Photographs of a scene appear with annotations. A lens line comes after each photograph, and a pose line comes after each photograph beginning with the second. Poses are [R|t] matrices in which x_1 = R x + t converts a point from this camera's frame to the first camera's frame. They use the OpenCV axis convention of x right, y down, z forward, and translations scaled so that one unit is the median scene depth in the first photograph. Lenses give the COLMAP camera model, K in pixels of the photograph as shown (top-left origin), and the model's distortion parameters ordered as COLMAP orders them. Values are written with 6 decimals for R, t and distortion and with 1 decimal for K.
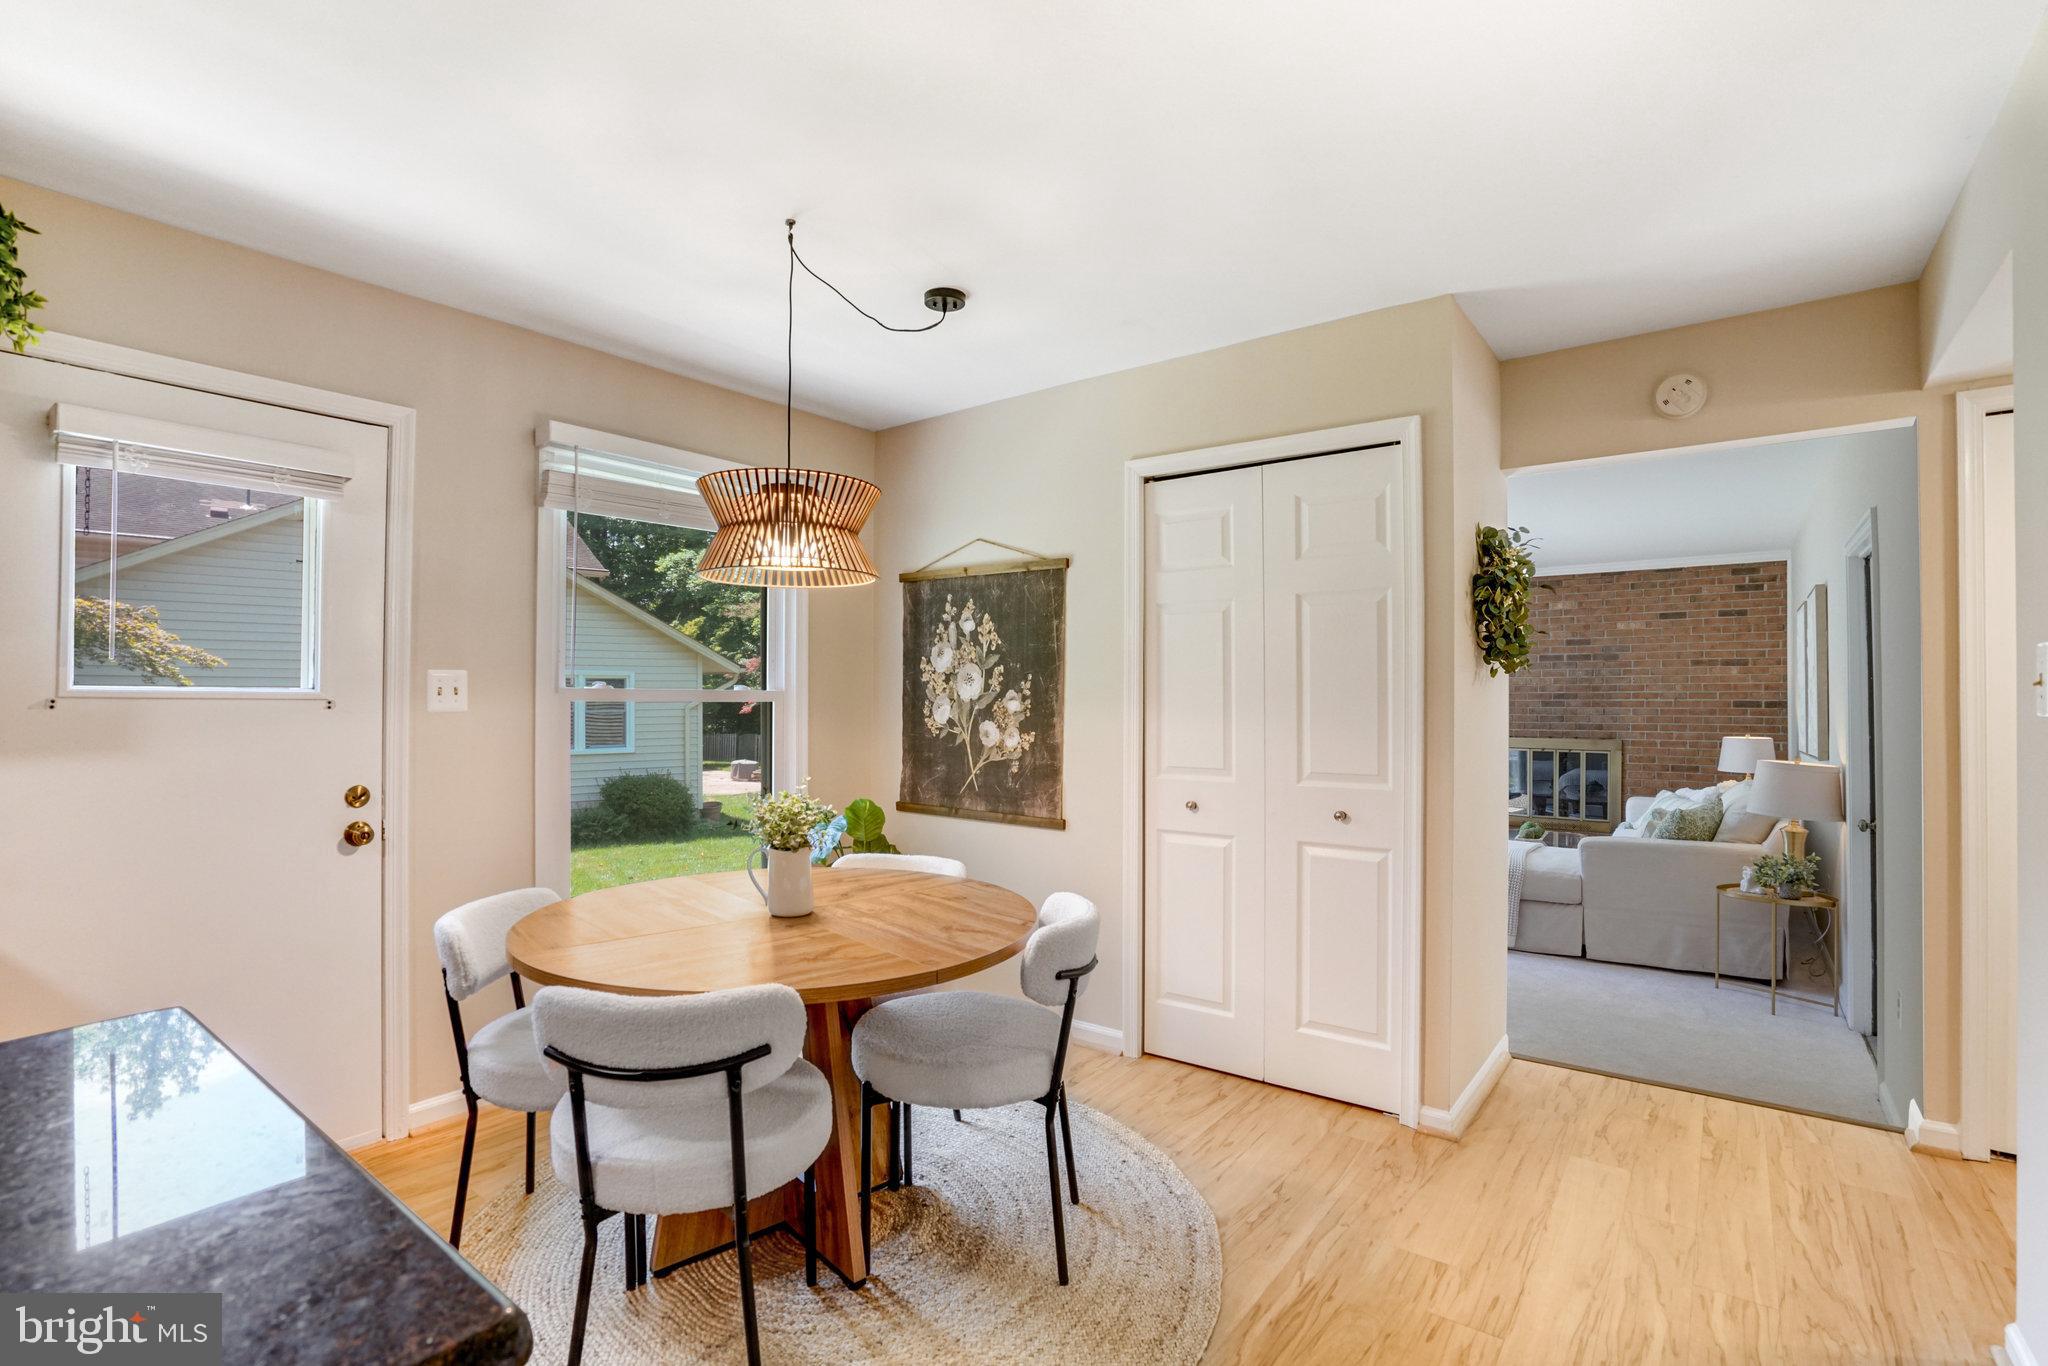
lens RADIAL K [[965.3, 0, 998.0], [0, 965.3, 677.7], [0, 0, 1]] dist [-0.076921, 0.032488]
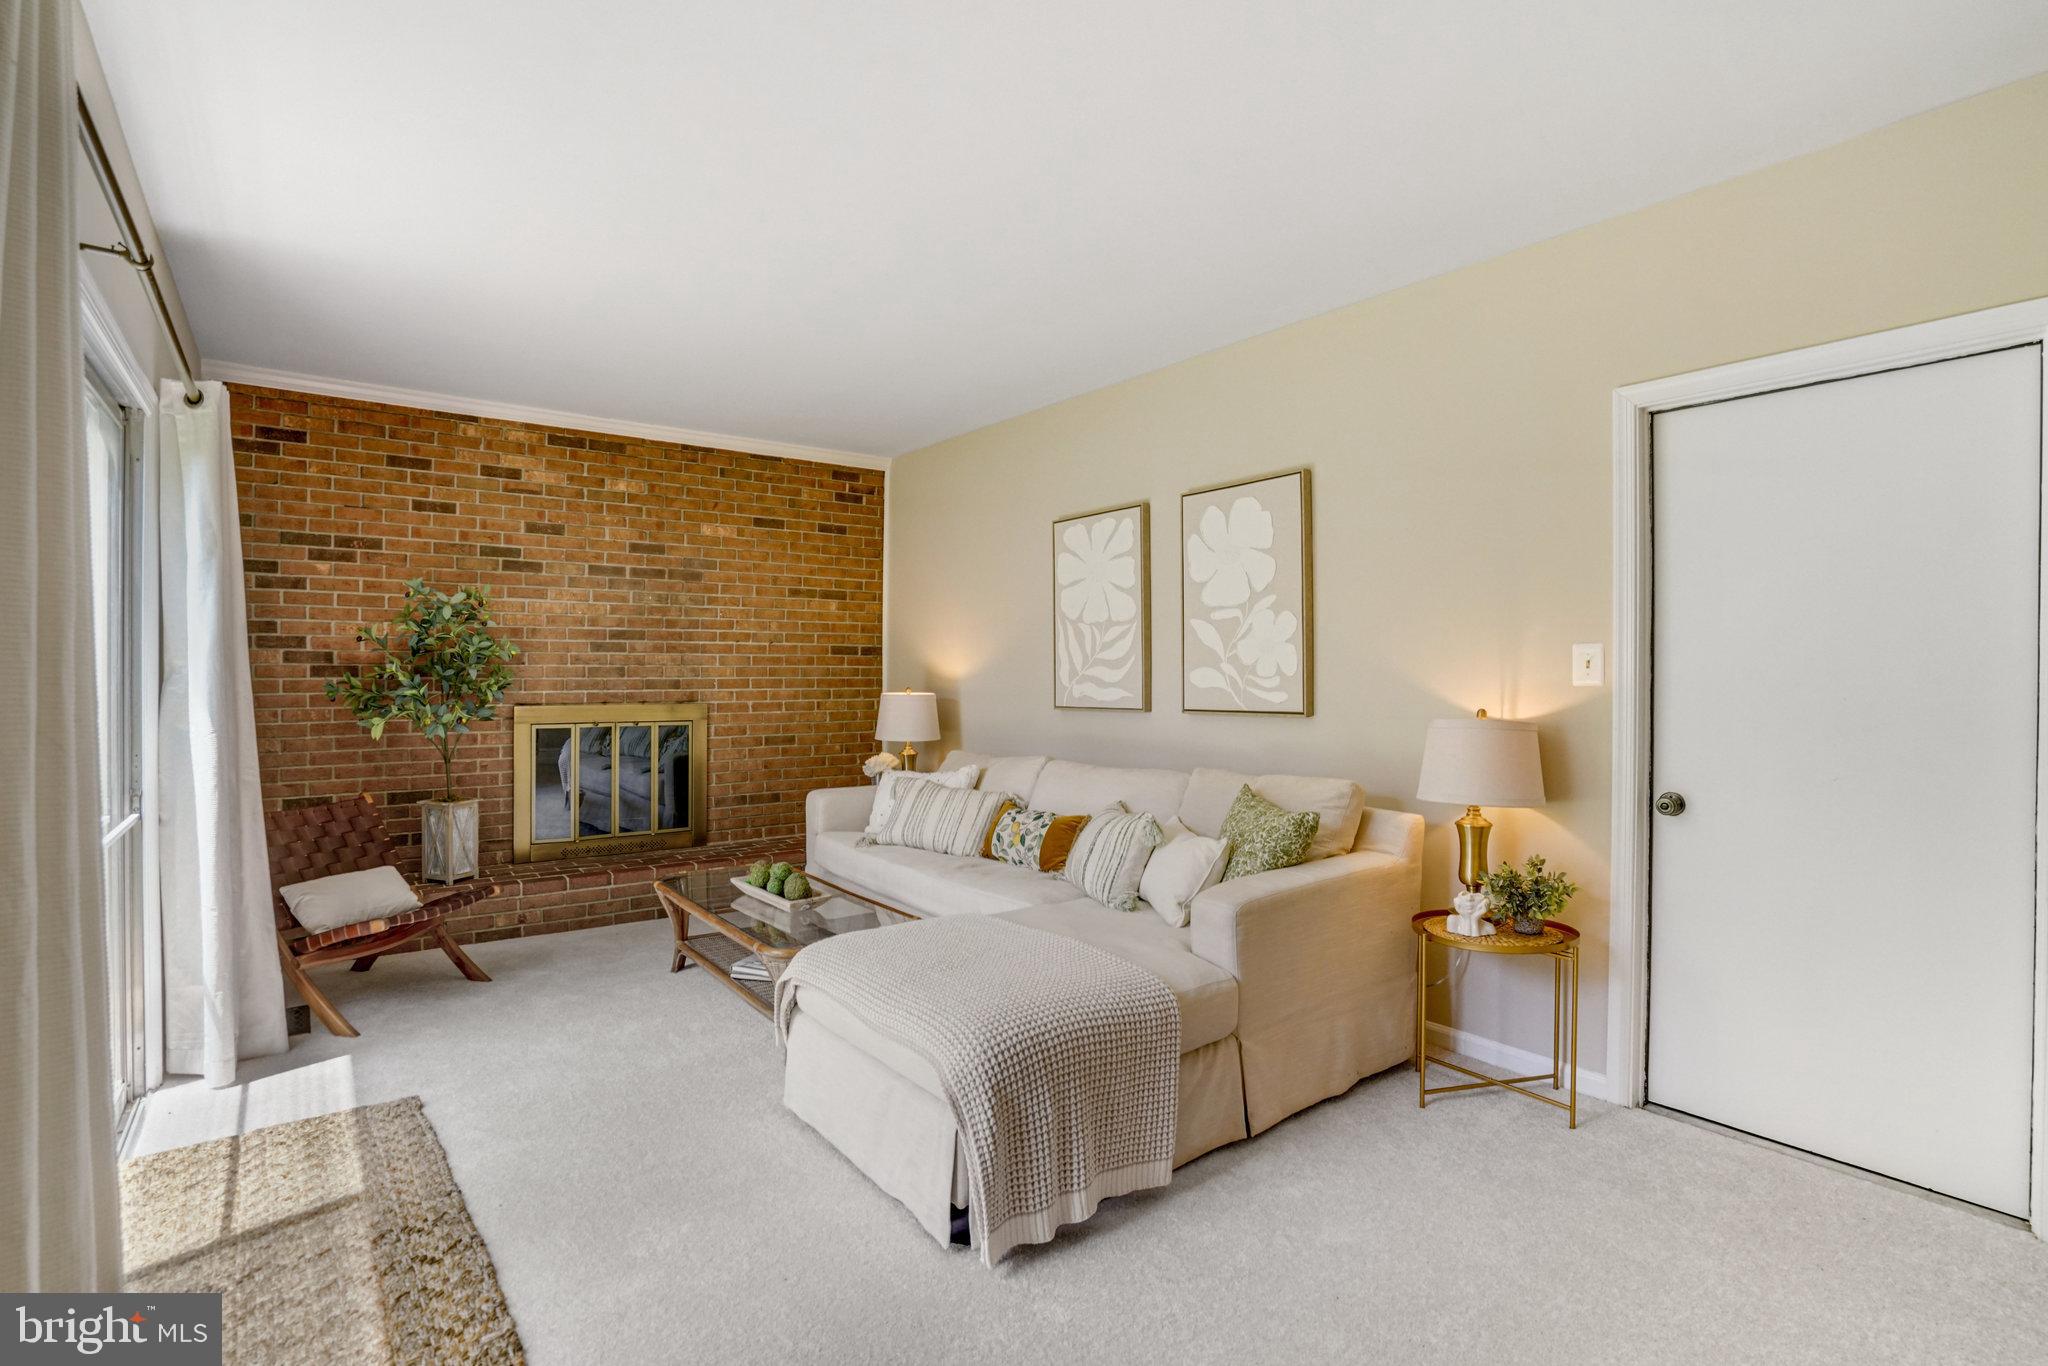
lens RADIAL K [[965.3, 0, 998.0], [0, 965.3, 677.7], [0, 0, 1]] dist [-0.076921, 0.032488]
pose [[0.264504, -0.010280, 0.964330, 0.073437], [-0.023944, 0.999565, 0.017223, 0.032998], [-0.964087, -0.027645, 0.264143, 0.646092]]
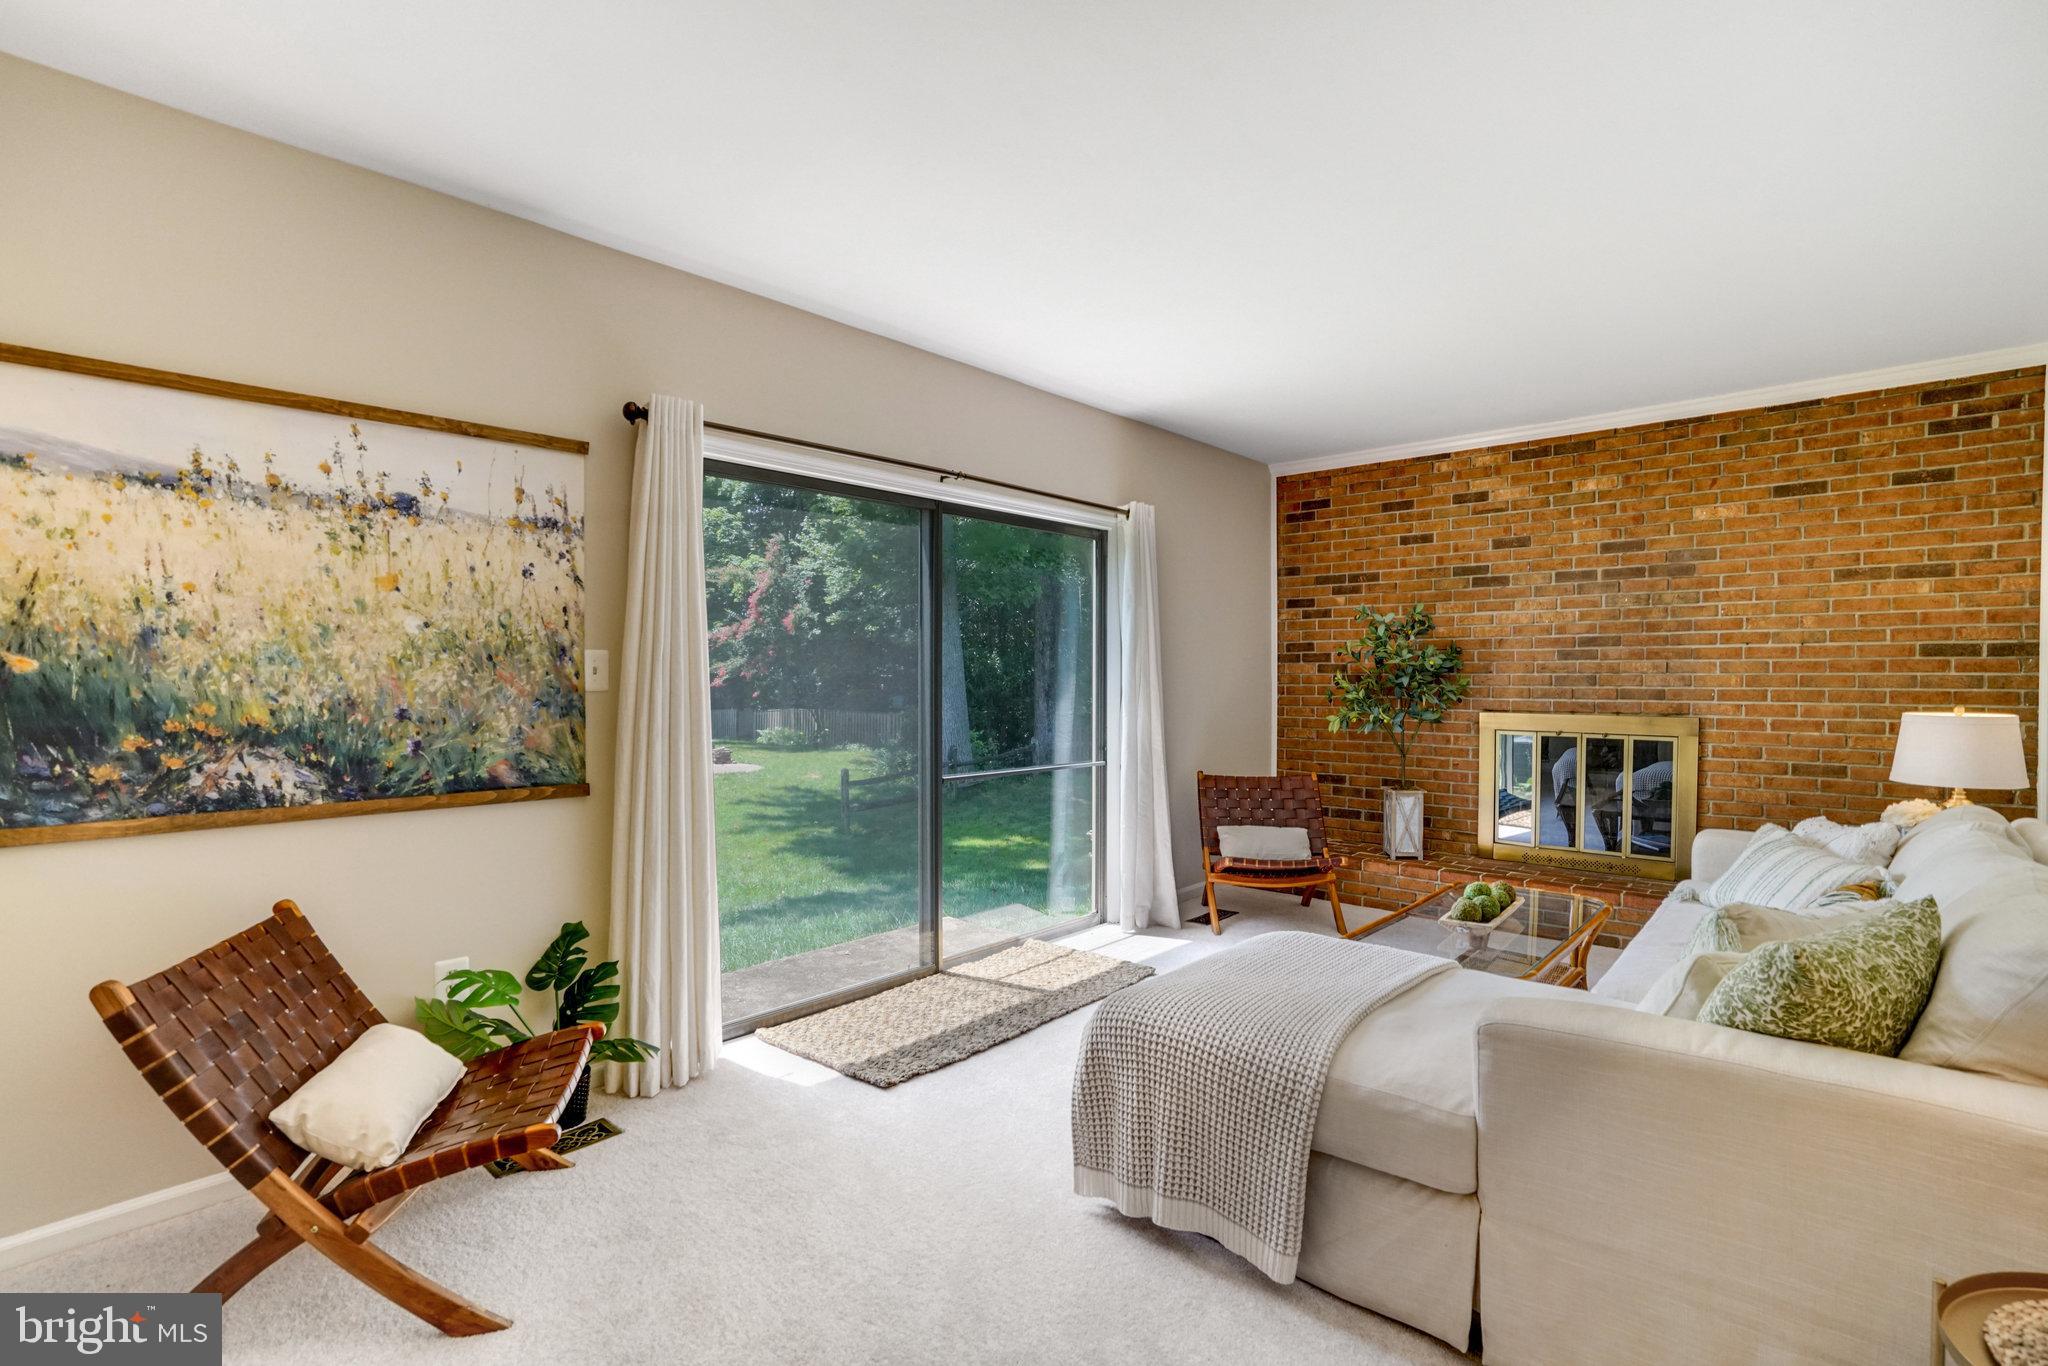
lens RADIAL K [[951.2, 0, 1017.2], [0, 951.2, 684.6], [0, 0, 1]] dist [-0.055640, 0.019078]
pose [[0.996404, -0.002280, -0.084698, 0.315898], [0.004959, 0.999493, 0.031439, 0.028087], [0.084584, -0.031746, 0.995911, 0.427922]]
